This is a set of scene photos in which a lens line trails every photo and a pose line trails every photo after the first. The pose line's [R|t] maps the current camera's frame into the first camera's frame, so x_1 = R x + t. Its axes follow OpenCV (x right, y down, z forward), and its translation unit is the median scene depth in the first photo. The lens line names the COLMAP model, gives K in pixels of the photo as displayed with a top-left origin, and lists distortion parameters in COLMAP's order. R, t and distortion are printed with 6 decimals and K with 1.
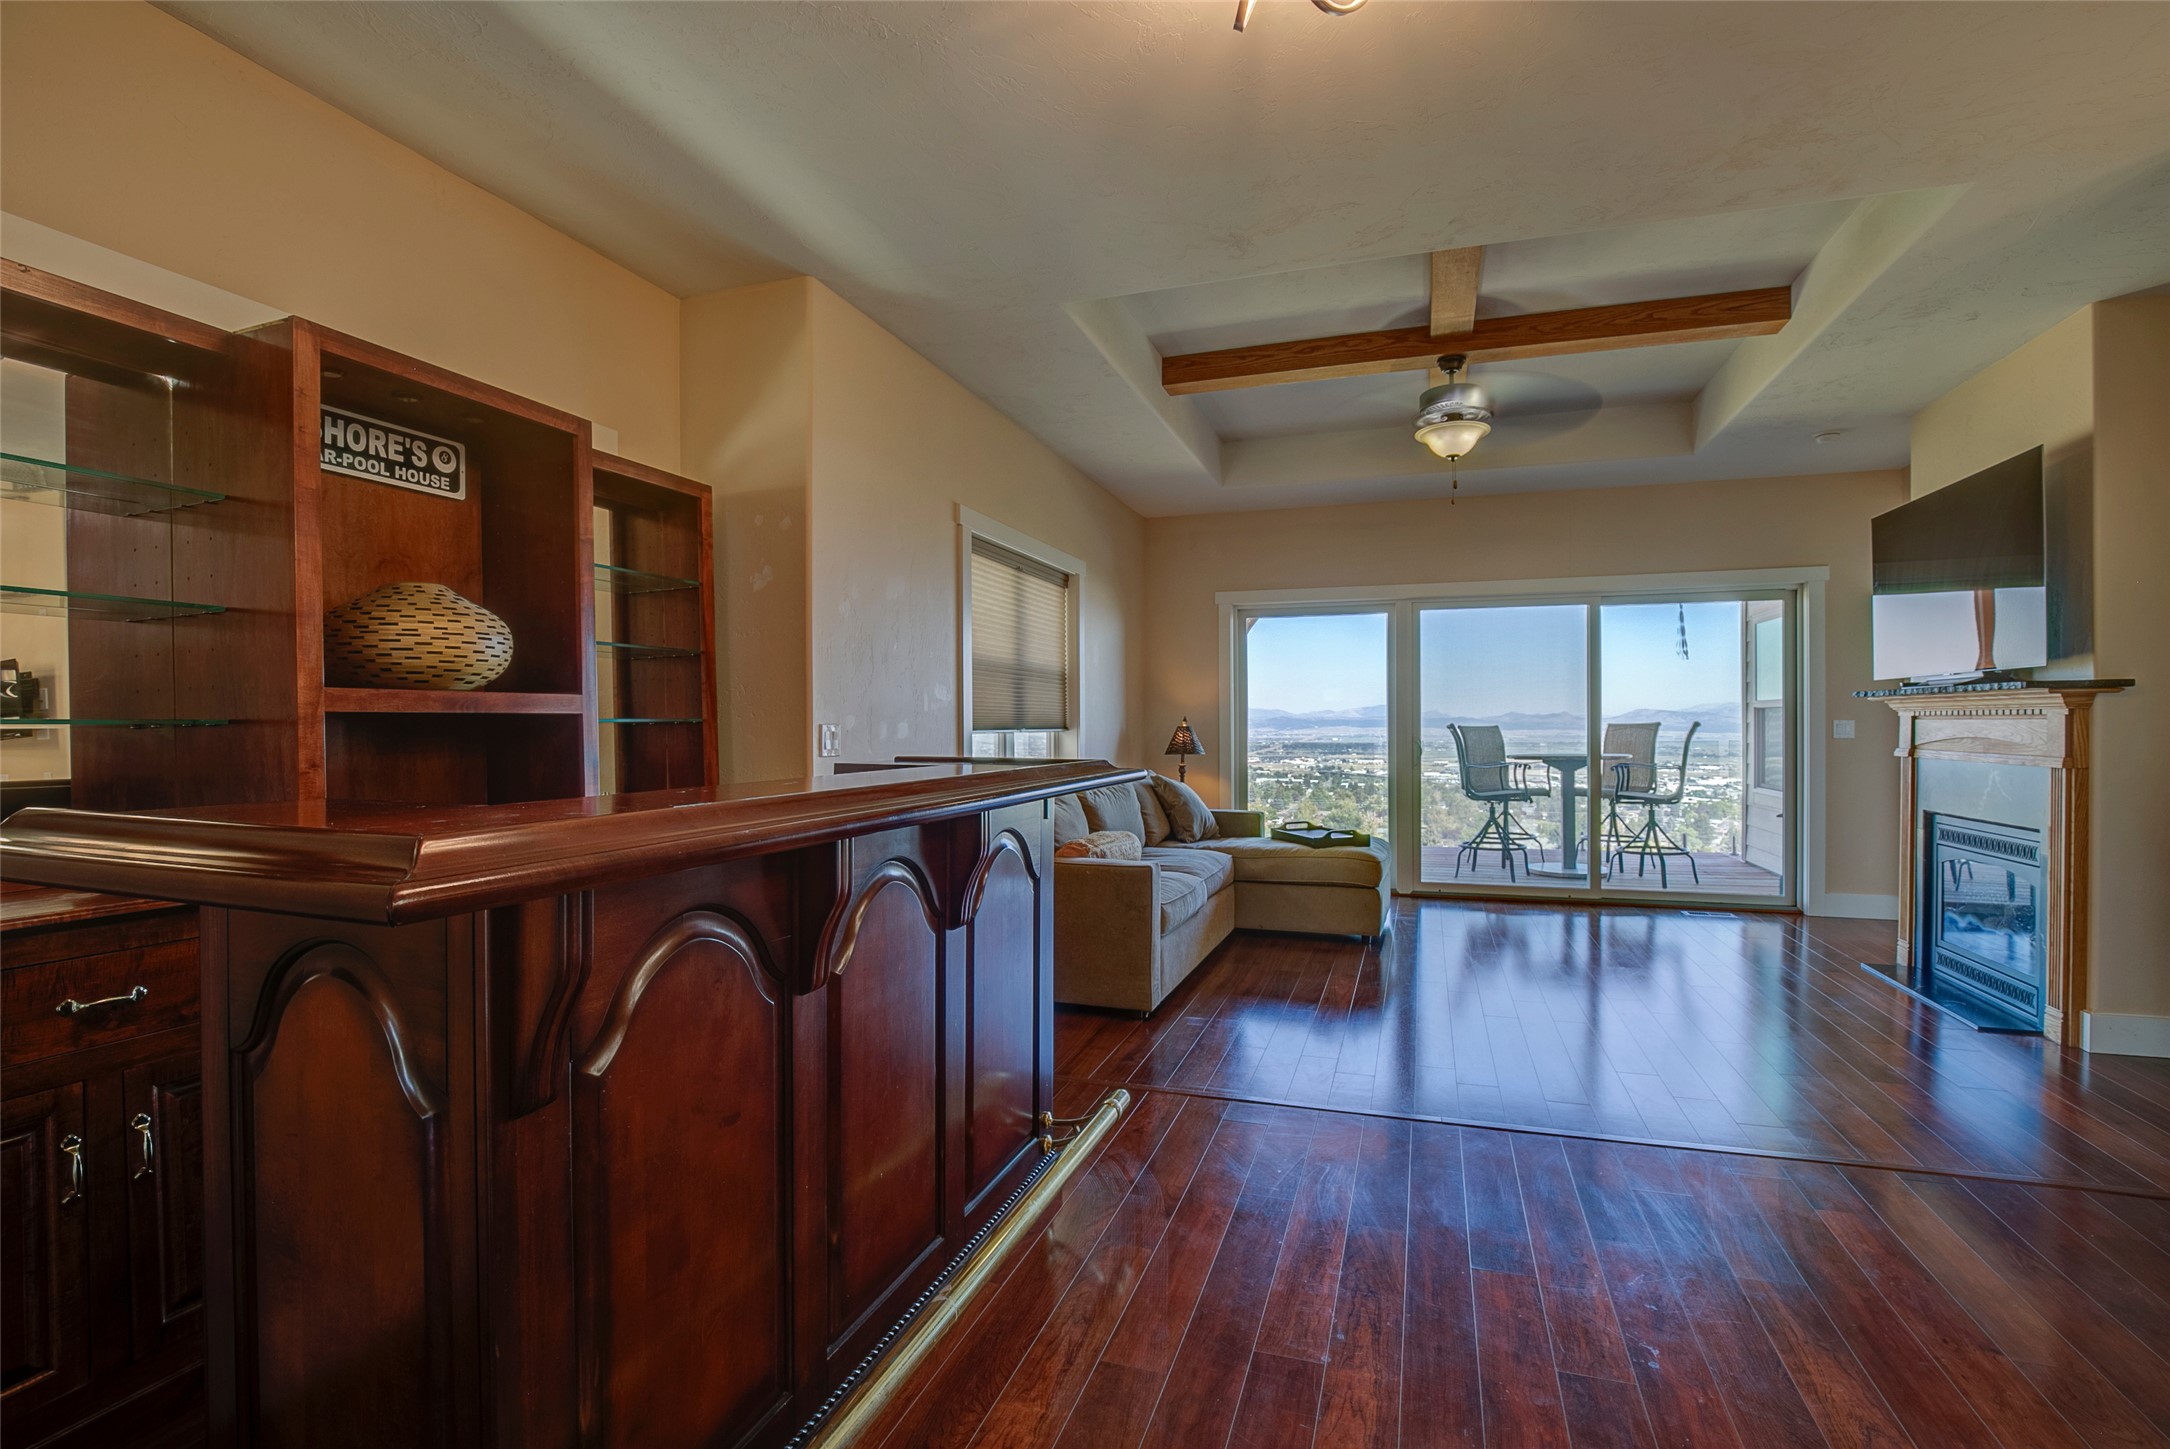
lens RADIAL K [[1001.4, 0, 1090.9], [0, 1001.4, 718.5], [0, 0, 1]] dist [-0.024186, 0.000184]
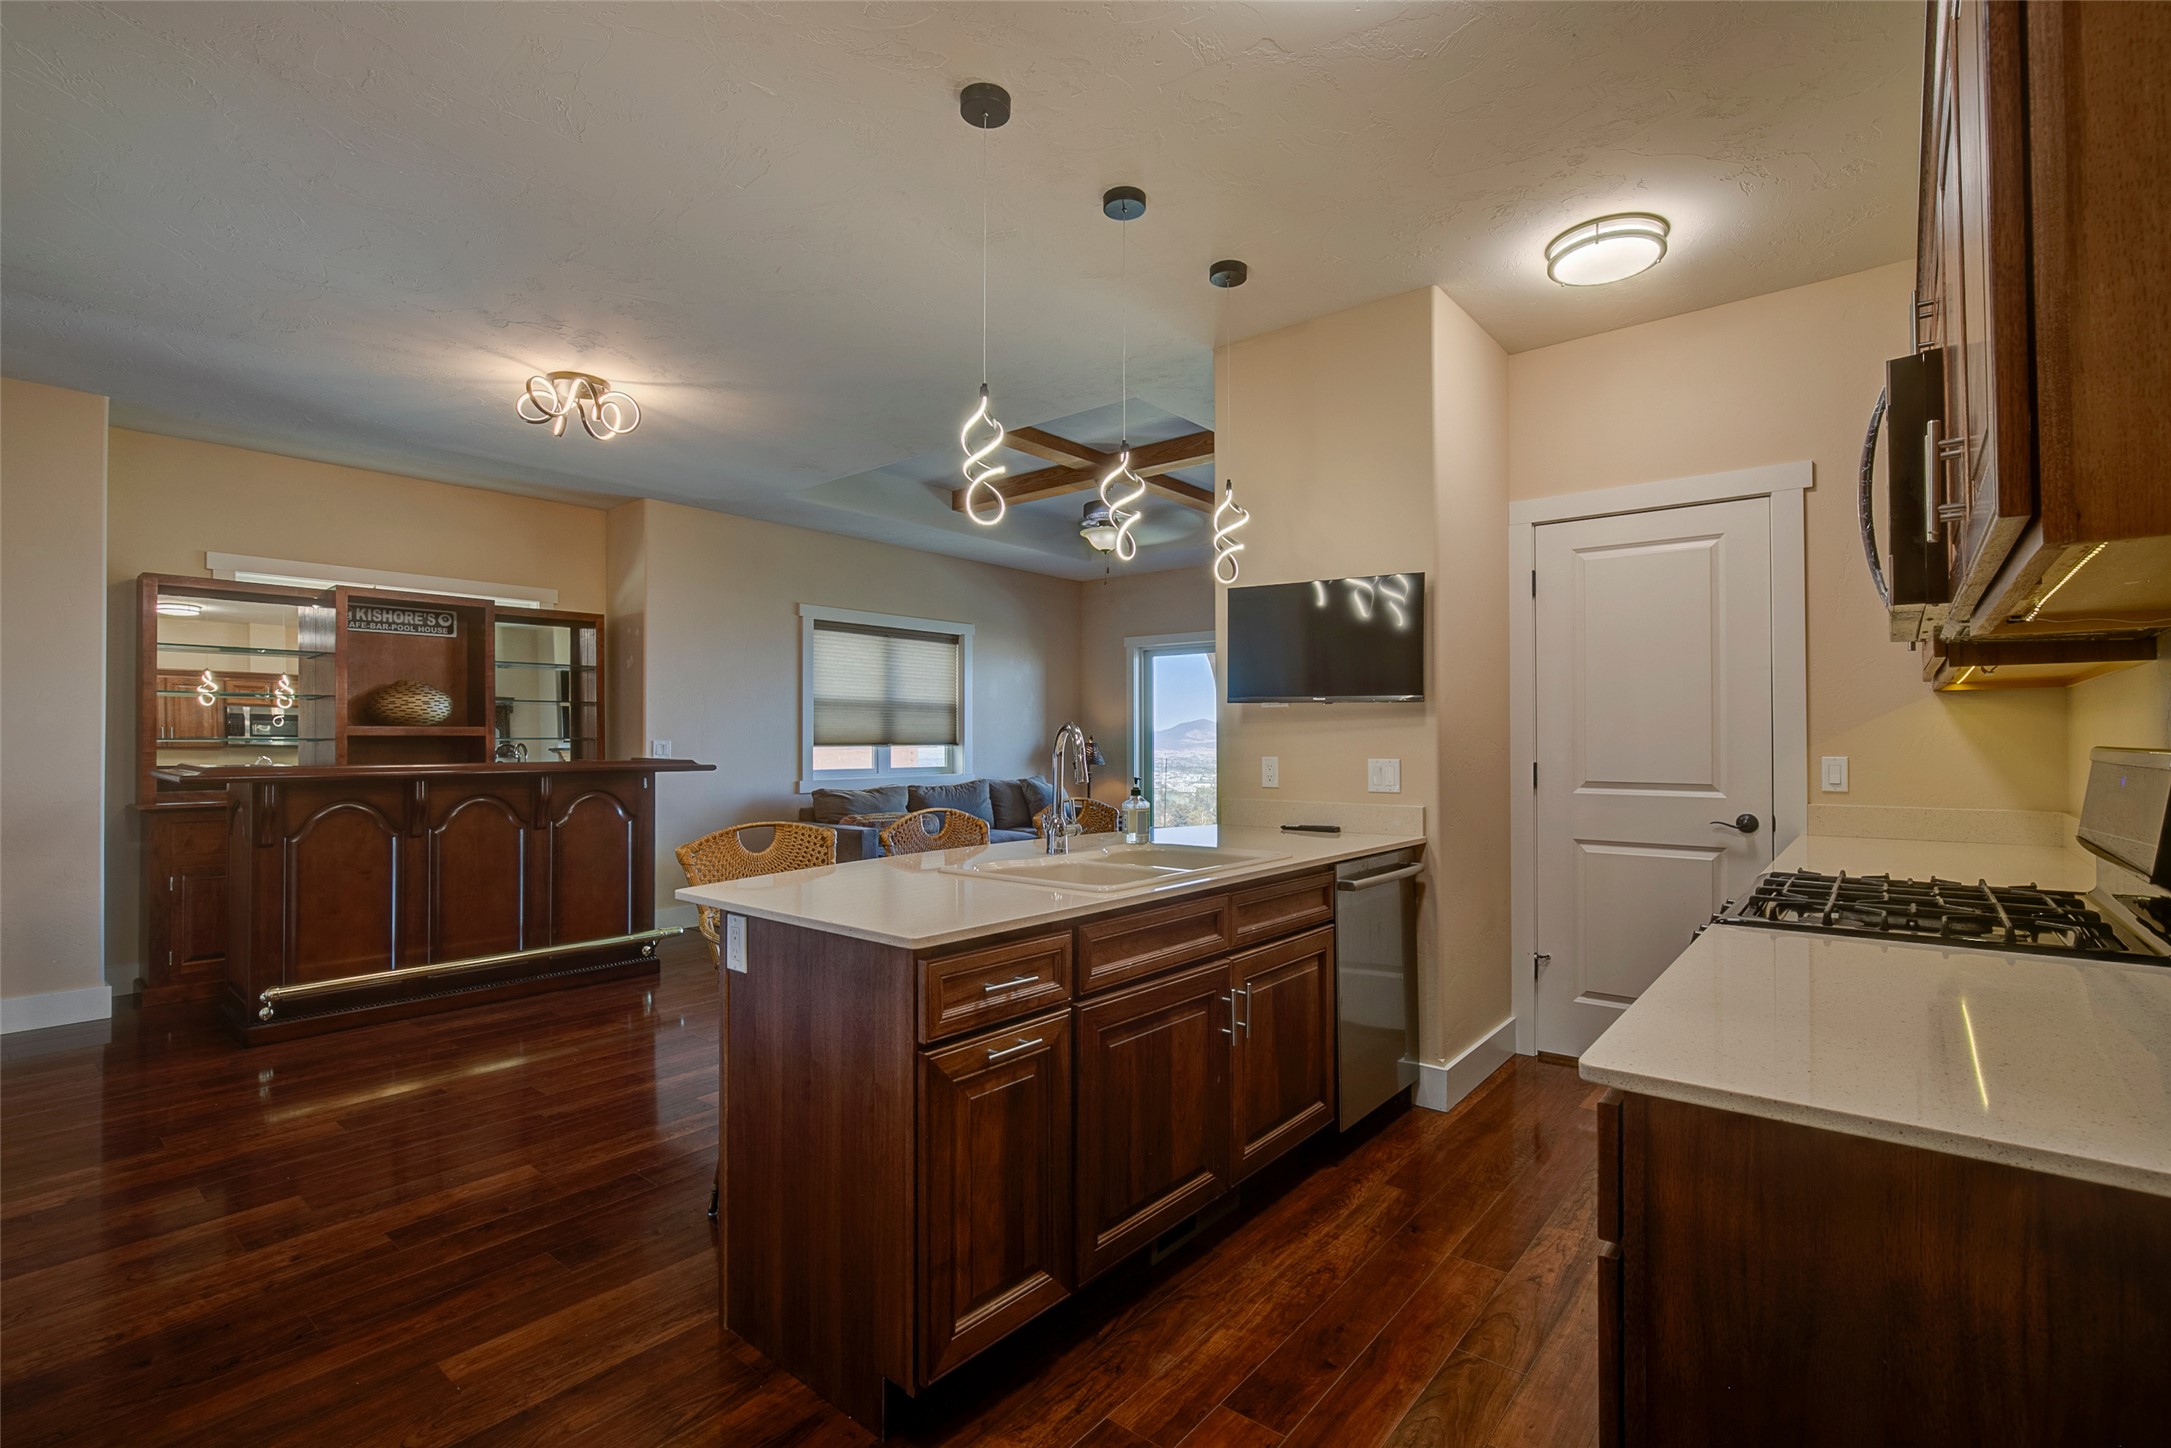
lens RADIAL K [[1001.9, 0, 1095.1], [0, 1001.9, 733.1], [0, 0, 1]] dist [-0.024186, 0.000184]
pose [[0.934712, -0.002607, -0.355396, 0.842911], [0.001386, 0.999992, -0.003689, -0.001311], [0.355402, 0.002955, 0.934709, -0.308023]]
